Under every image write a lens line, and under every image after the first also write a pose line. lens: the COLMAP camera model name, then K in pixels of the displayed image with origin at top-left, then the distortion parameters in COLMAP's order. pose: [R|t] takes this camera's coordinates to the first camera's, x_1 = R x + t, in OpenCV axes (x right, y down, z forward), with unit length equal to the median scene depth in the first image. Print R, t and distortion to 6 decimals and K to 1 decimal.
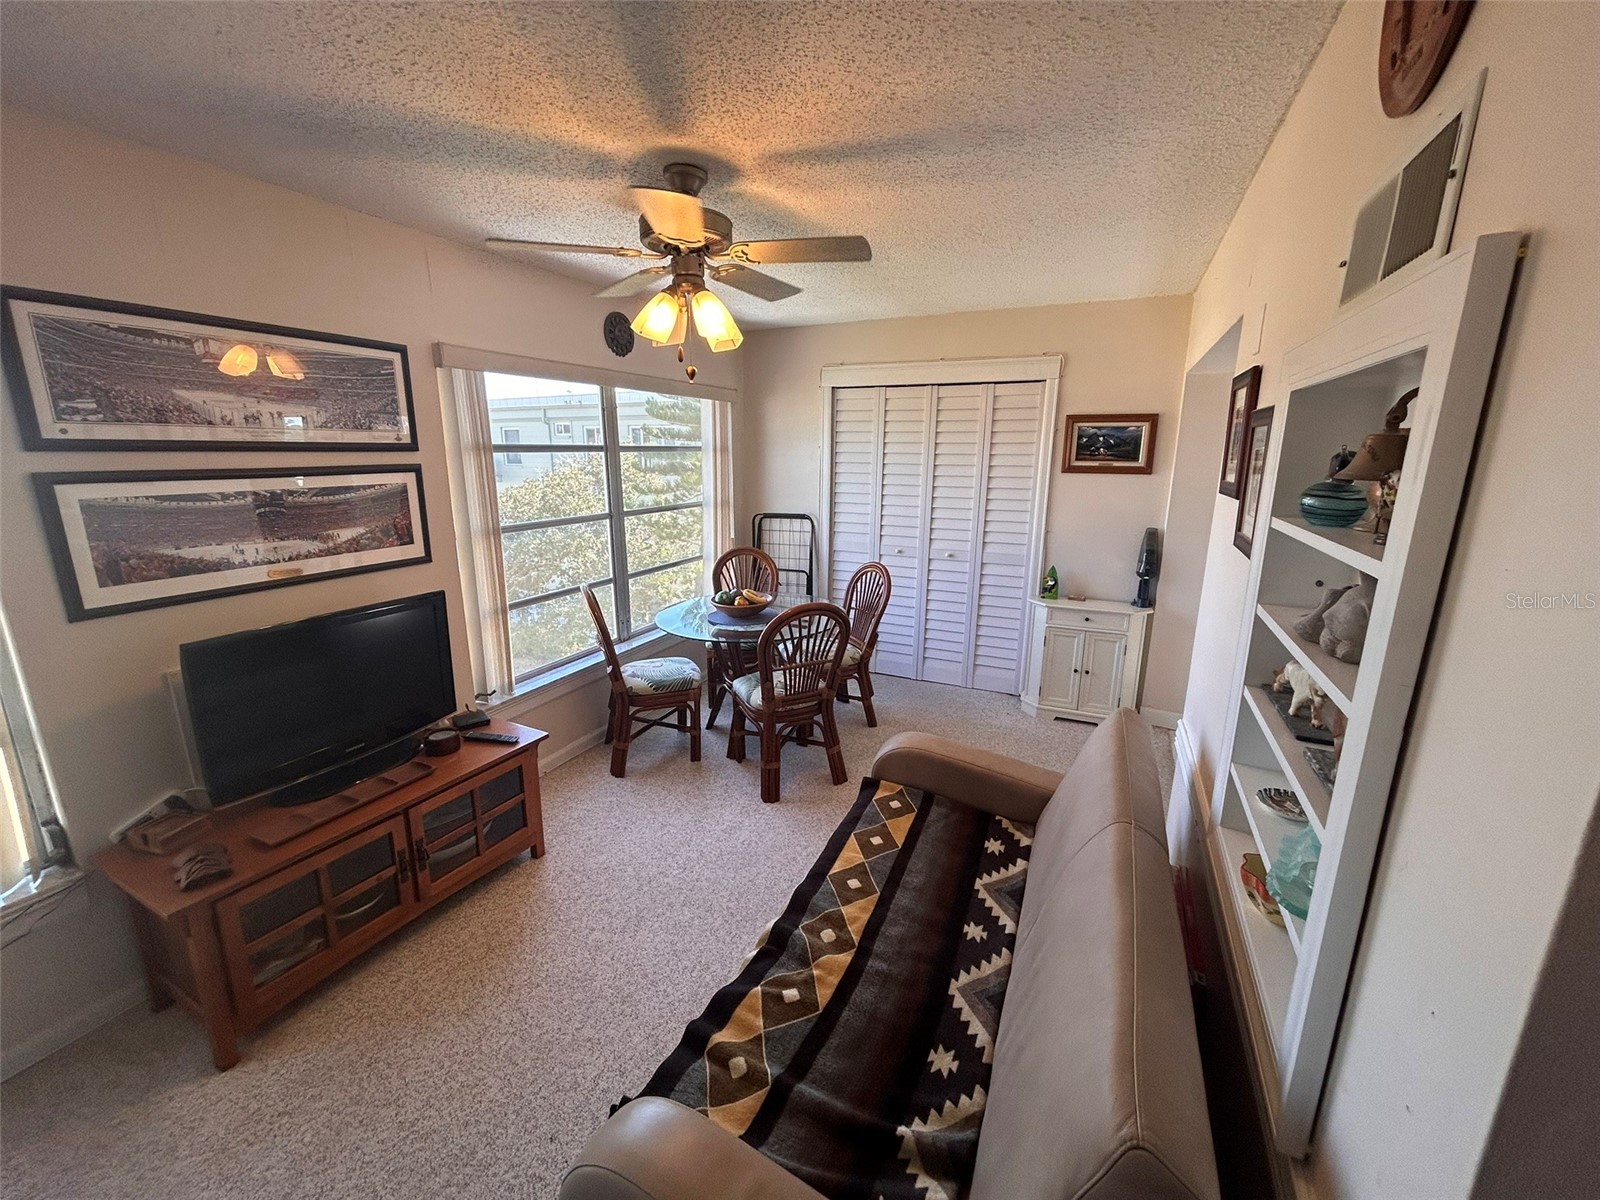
lens RADIAL K [[643.0, 0, 799.3], [0, 643.0, 592.8], [0, 0, 1]] dist [-0.002704, -0.000028]
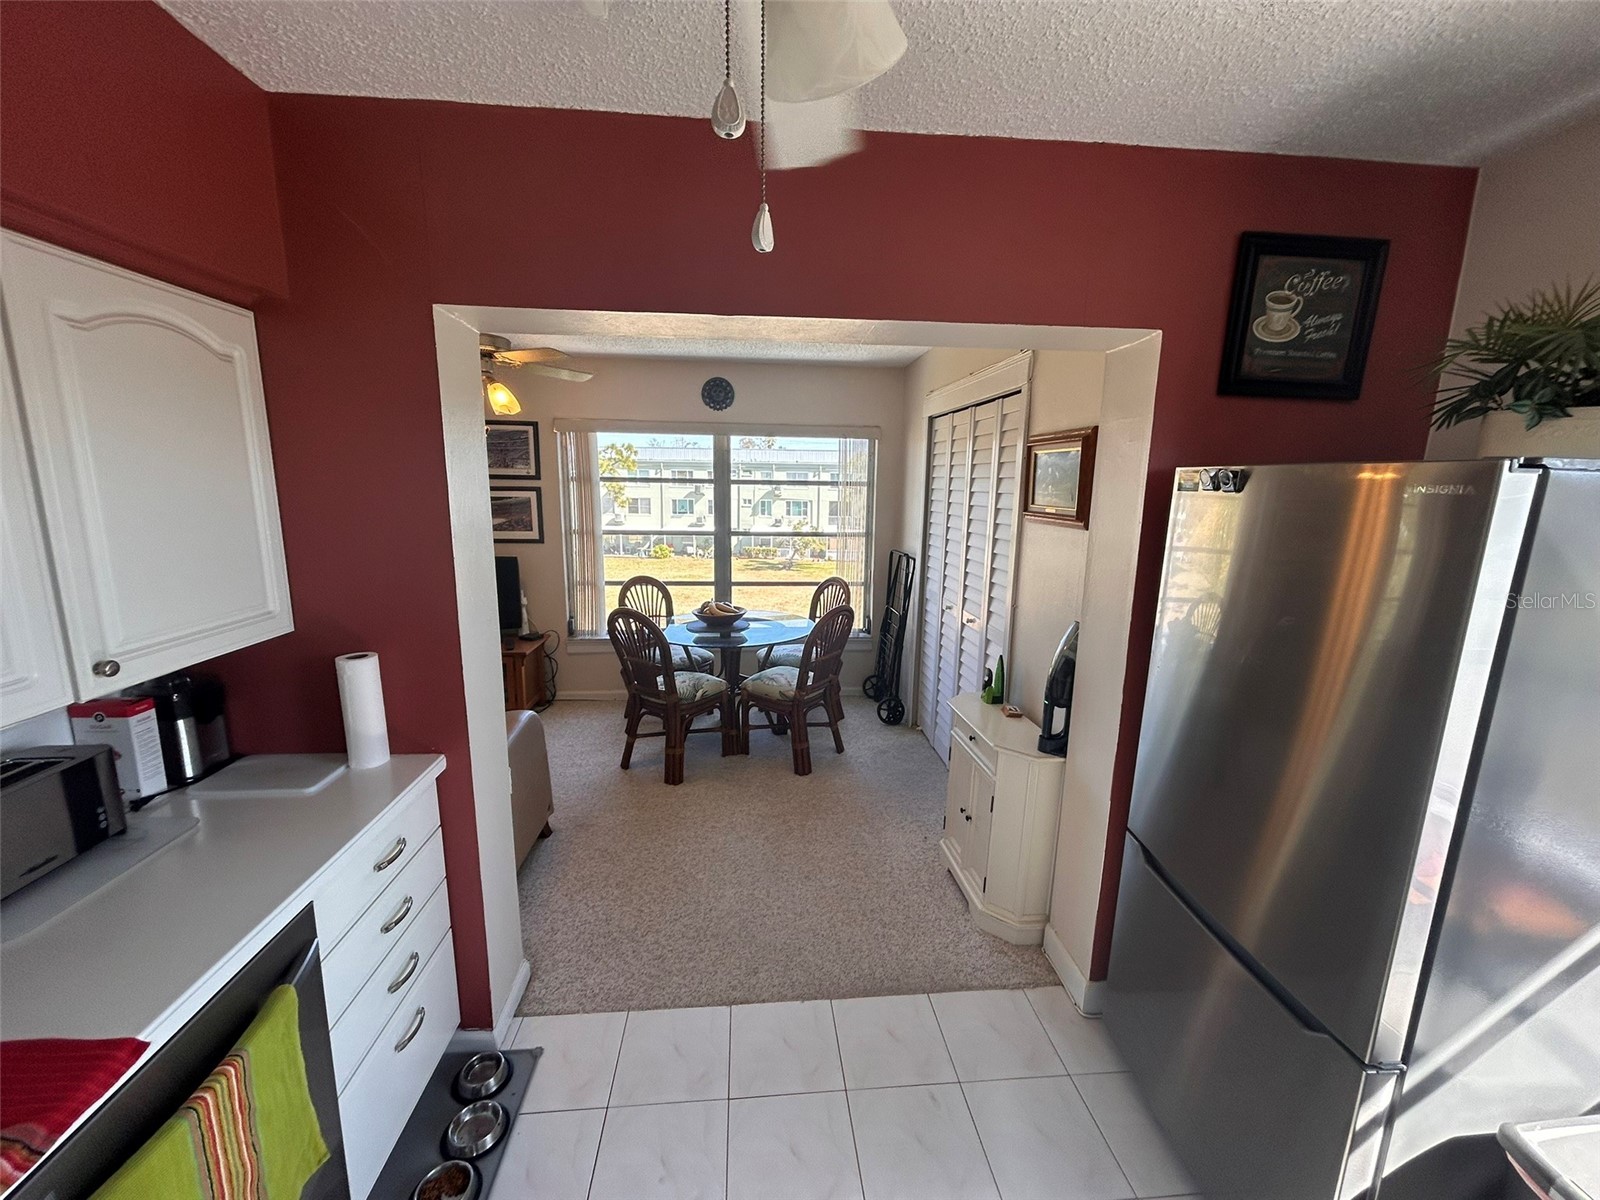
lens RADIAL K [[643.0, 0, 803.3], [0, 643.0, 603.2], [0, 0, 1]] dist [-0.002704, -0.000028]
pose [[0.503193, 0.166252, -0.848032, 1.327706], [-0.206033, 0.976102, 0.069106, -0.159537], [0.839254, 0.139949, 0.525421, 0.720874]]
